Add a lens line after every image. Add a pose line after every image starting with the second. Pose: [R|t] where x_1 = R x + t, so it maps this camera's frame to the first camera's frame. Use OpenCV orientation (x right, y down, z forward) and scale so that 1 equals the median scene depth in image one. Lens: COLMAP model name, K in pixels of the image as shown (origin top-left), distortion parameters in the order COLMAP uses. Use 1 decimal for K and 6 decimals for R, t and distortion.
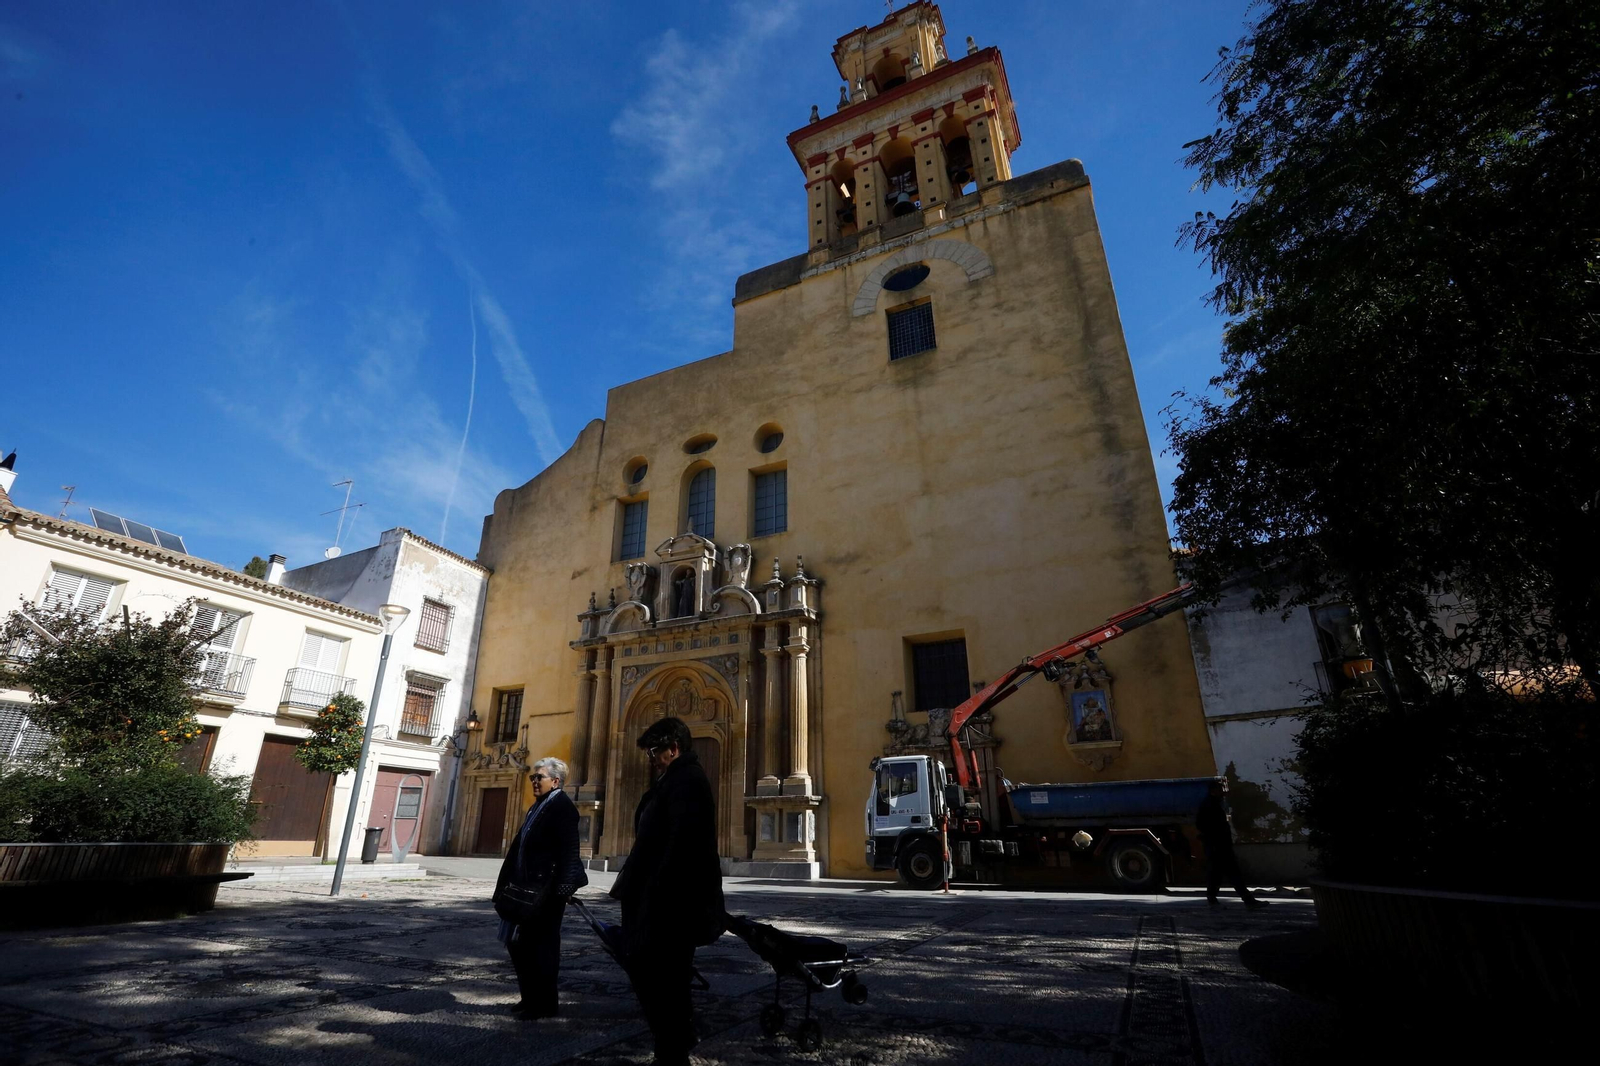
lens RADIAL K [[735.9, 0, 800.4], [0, 735.9, 510.6], [0, 0, 1]] dist [-0.049631, 0.000092]
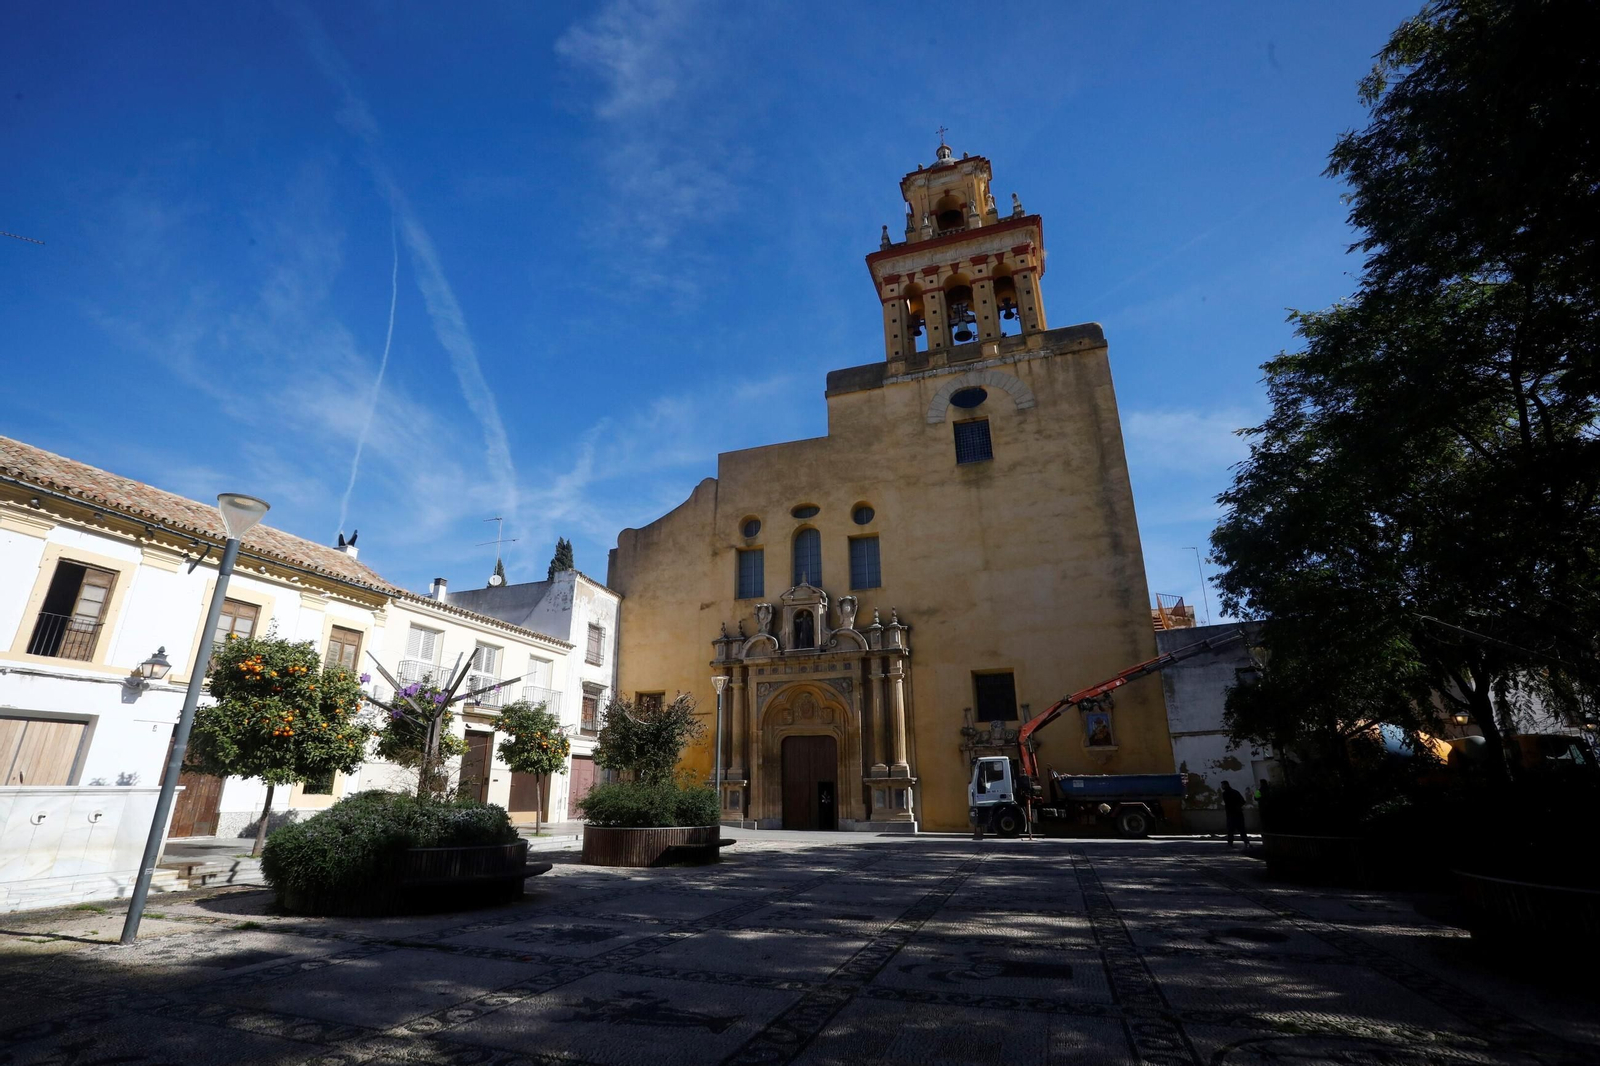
lens RADIAL K [[764.0, 0, 799.2], [0, 764.0, 494.9], [0, 0, 1]] dist [-0.055640, 0.000141]
pose [[0.995020, 0.035737, 0.093050, -0.313054], [-0.040127, 0.998147, 0.045739, -0.205852], [-0.091243, -0.049245, 0.994610, -0.405129]]
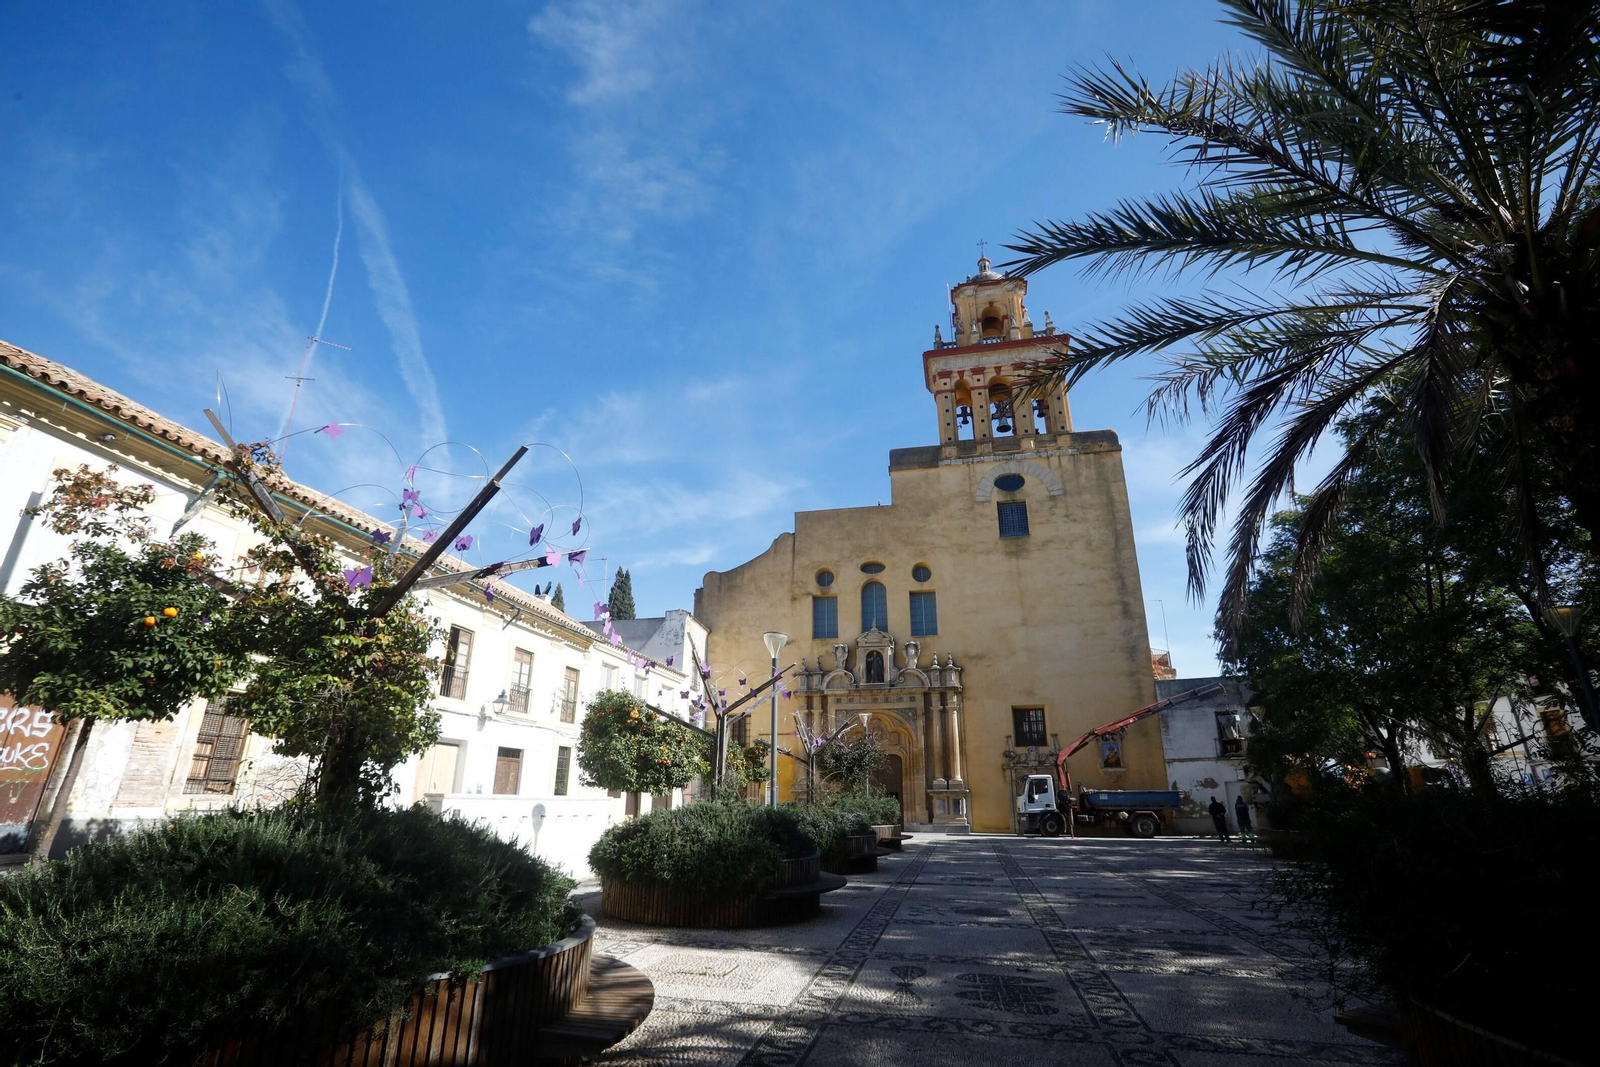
lens RADIAL K [[803.3, 0, 800.6], [0, 803.3, 467.1], [0, 0, 1]] dist [-0.056312, 0.000871]
pose [[0.980684, 0.091815, 0.172710, -0.694067], [-0.094709, 0.995468, 0.008574, -0.349260], [-0.171140, -0.024765, 0.984935, -0.775535]]
